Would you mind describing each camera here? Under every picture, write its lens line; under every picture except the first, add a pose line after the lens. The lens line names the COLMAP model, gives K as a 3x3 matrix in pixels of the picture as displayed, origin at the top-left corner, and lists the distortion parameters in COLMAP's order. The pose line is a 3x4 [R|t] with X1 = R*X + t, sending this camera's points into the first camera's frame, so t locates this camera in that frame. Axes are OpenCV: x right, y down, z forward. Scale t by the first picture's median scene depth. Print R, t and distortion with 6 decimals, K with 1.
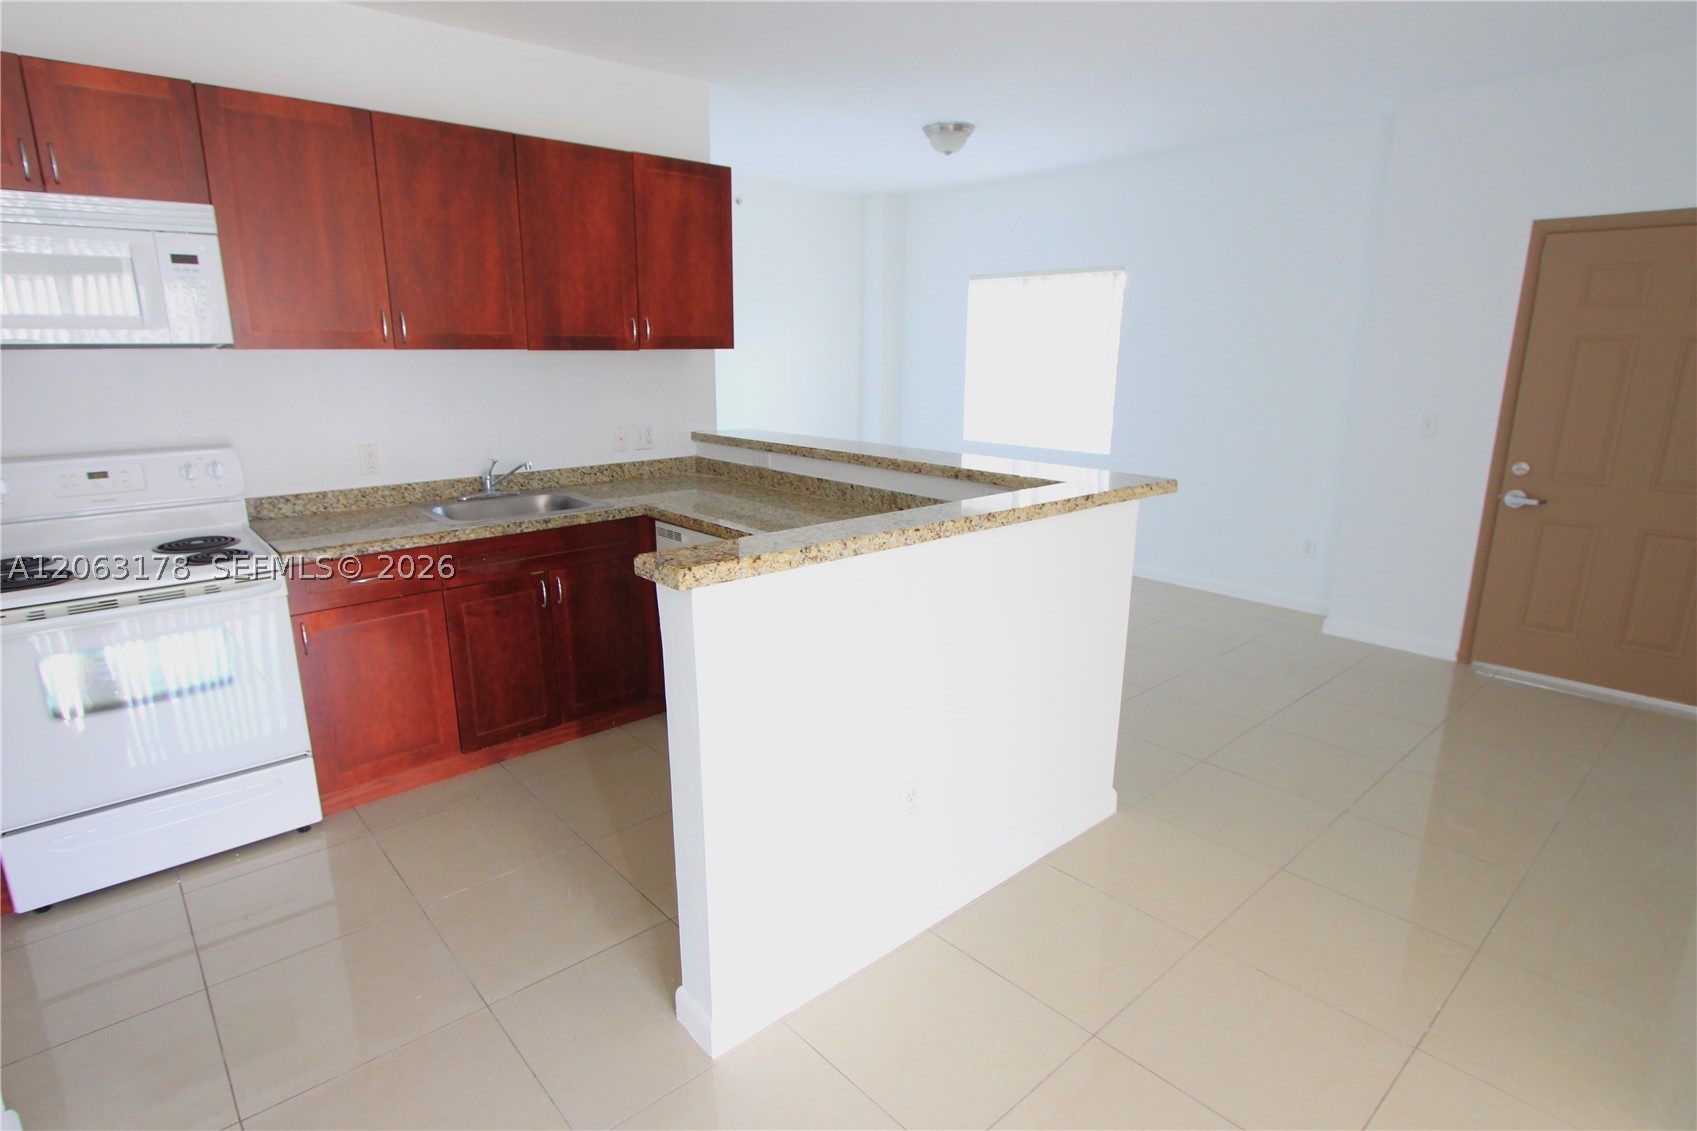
lens RADIAL K [[905.1, 0, 853.1], [0, 905.1, 569.1], [0, 0, 1]] dist [-0.000224, 0.000580]
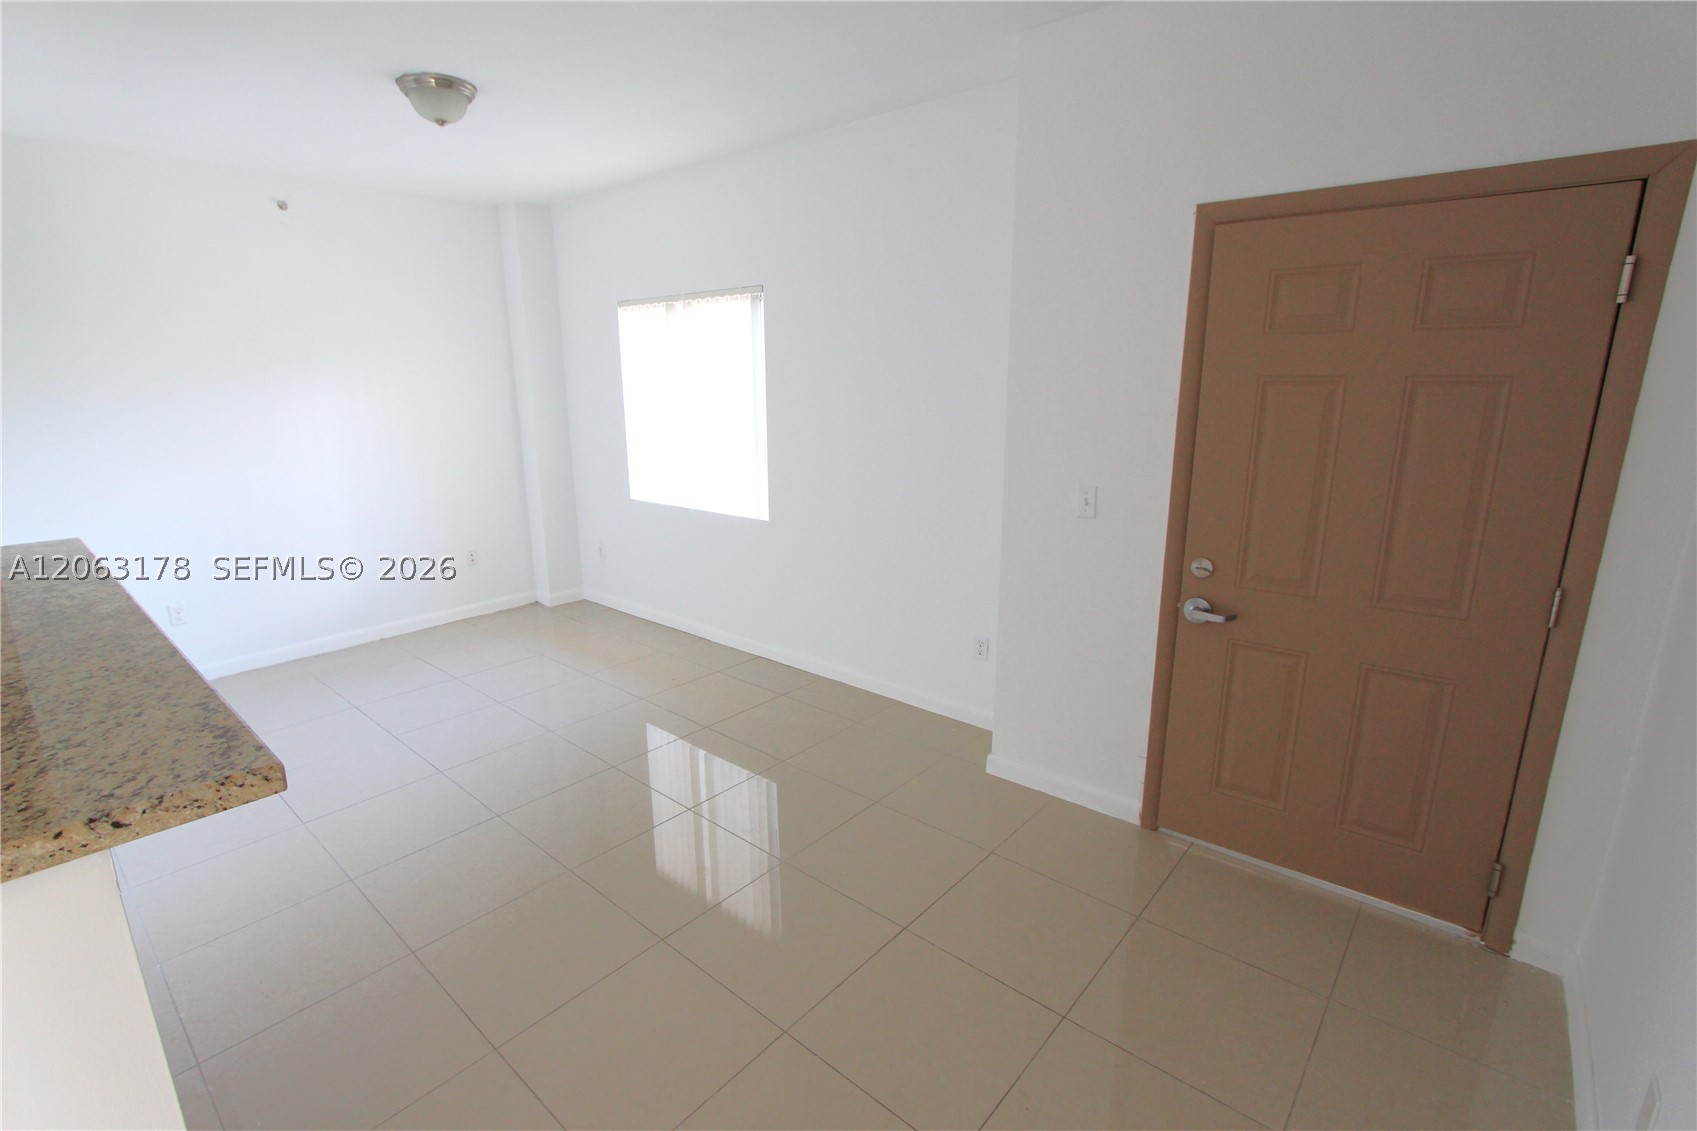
lens RADIAL K [[790.0, 0, 848.5], [0, 790.0, 565.5], [0, 0, 1]] dist [0.000504, 0.000084]
pose [[0.994536, -0.036146, 0.097936, 0.427455], [0.036577, 0.999327, -0.002602, -0.125603], [-0.097776, 0.006170, 0.995189, 0.443217]]
